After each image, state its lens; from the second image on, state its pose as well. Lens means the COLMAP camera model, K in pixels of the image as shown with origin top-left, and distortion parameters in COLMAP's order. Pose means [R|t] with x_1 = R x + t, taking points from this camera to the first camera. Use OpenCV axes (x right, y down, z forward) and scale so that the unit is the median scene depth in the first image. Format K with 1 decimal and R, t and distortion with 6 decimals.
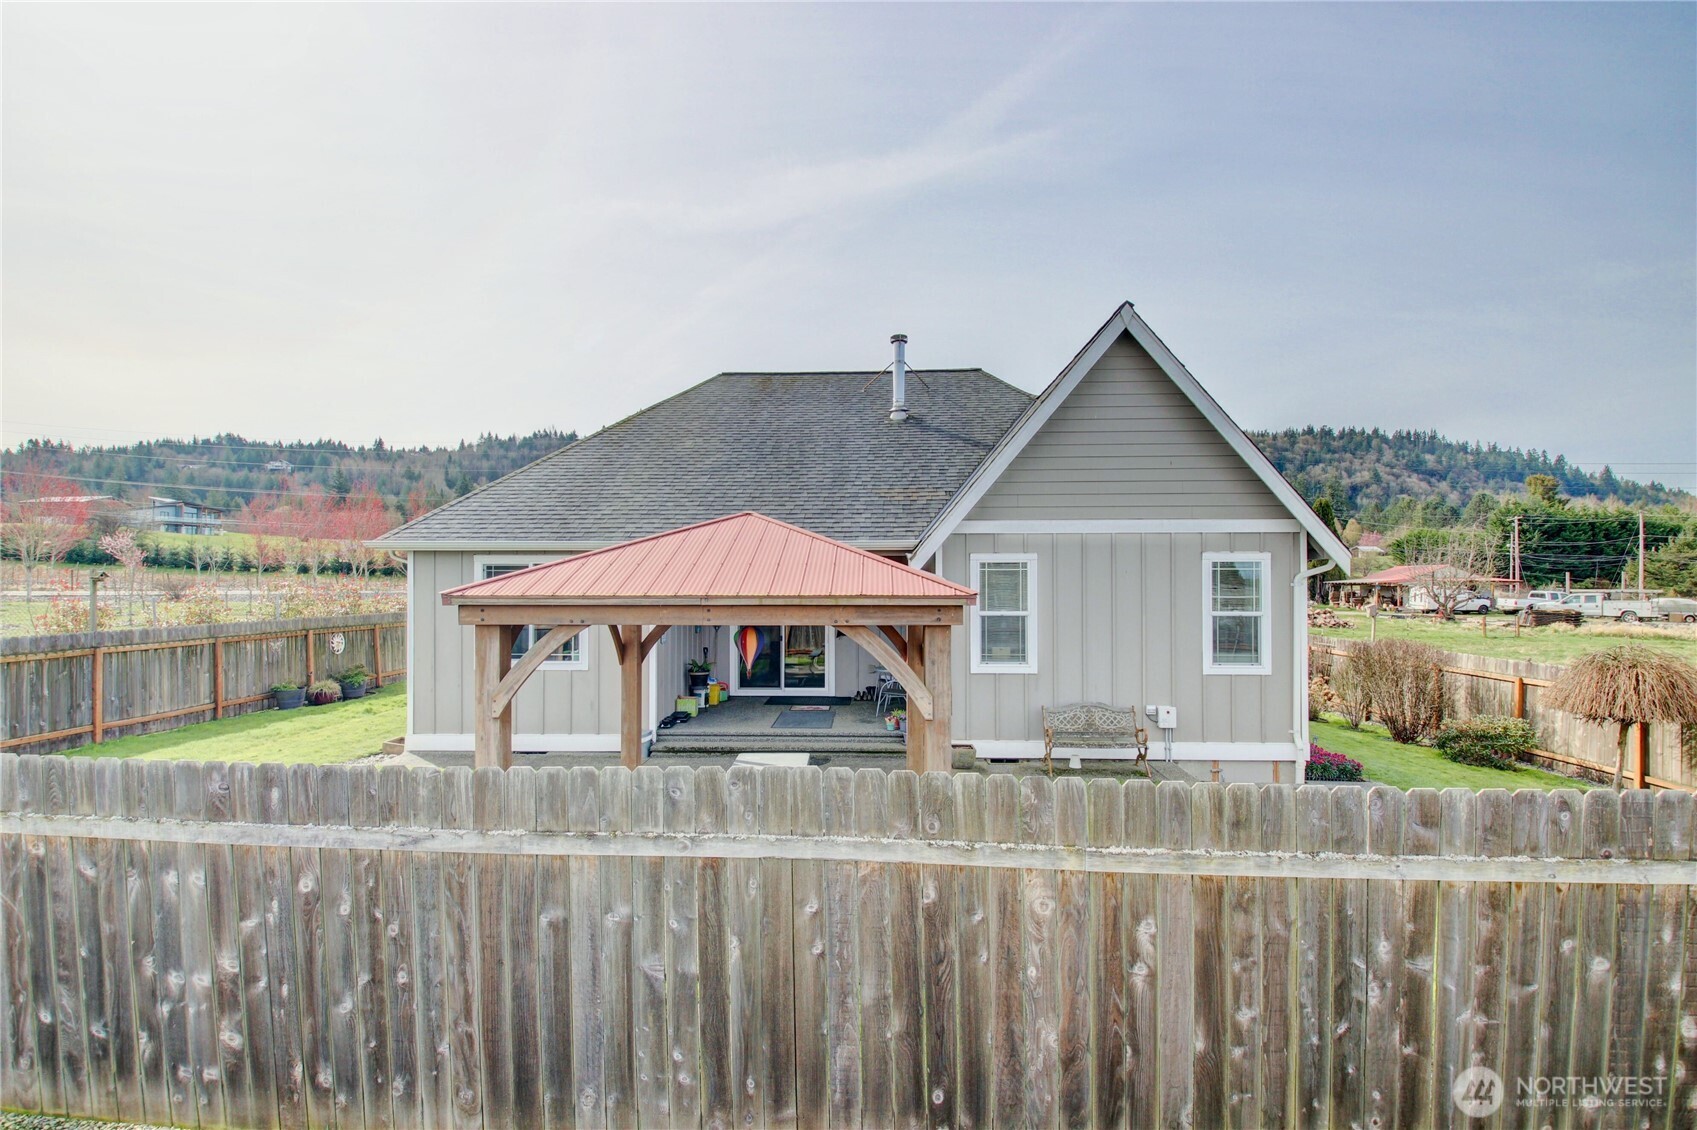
lens RADIAL K [[789.8, 0, 843.4], [0, 789.8, 578.9], [0, 0, 1]] dist [-0.006133, -0.013610]
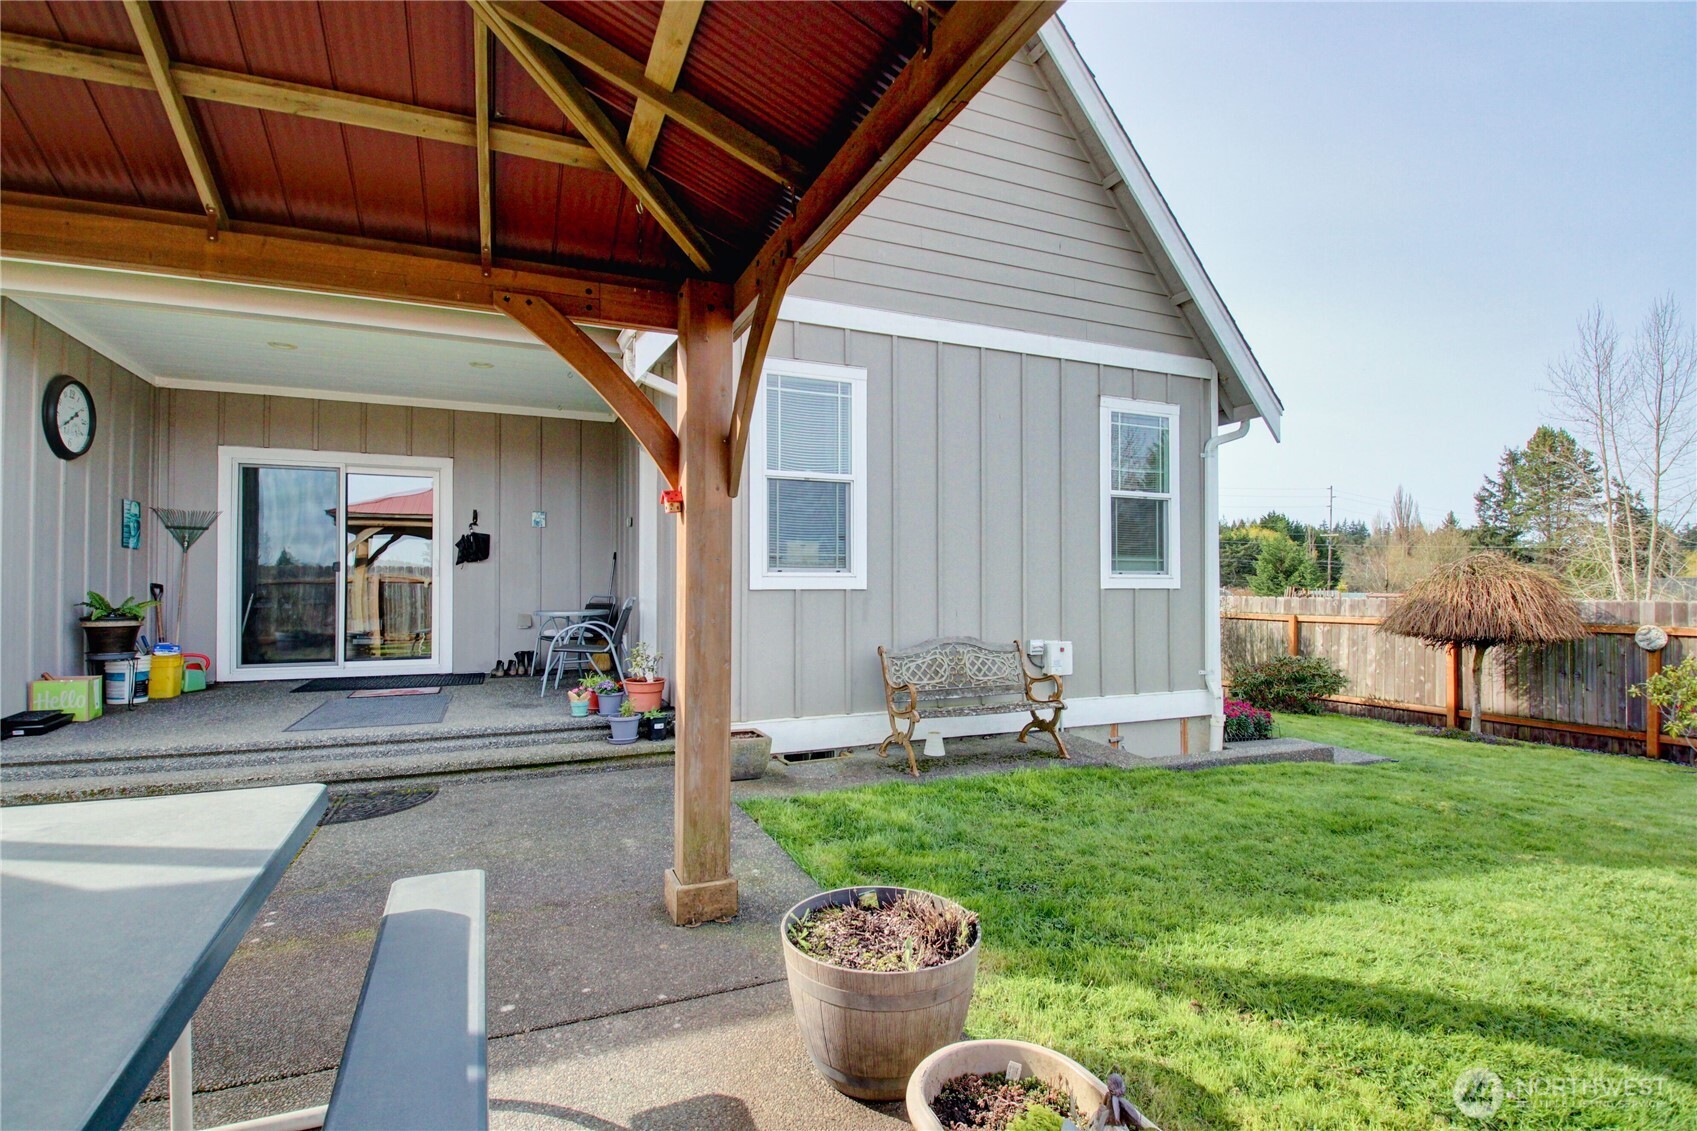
lens RADIAL K [[789.8, 0, 845.4], [0, 789.8, 566.7], [0, 0, 1]] dist [-0.006133, -0.013610]
pose [[0.899848, 0.008663, 0.436117, -0.005617], [0.002530, 0.999682, -0.025078, 0.118297], [-0.436195, 0.023670, 0.899541, 0.516093]]
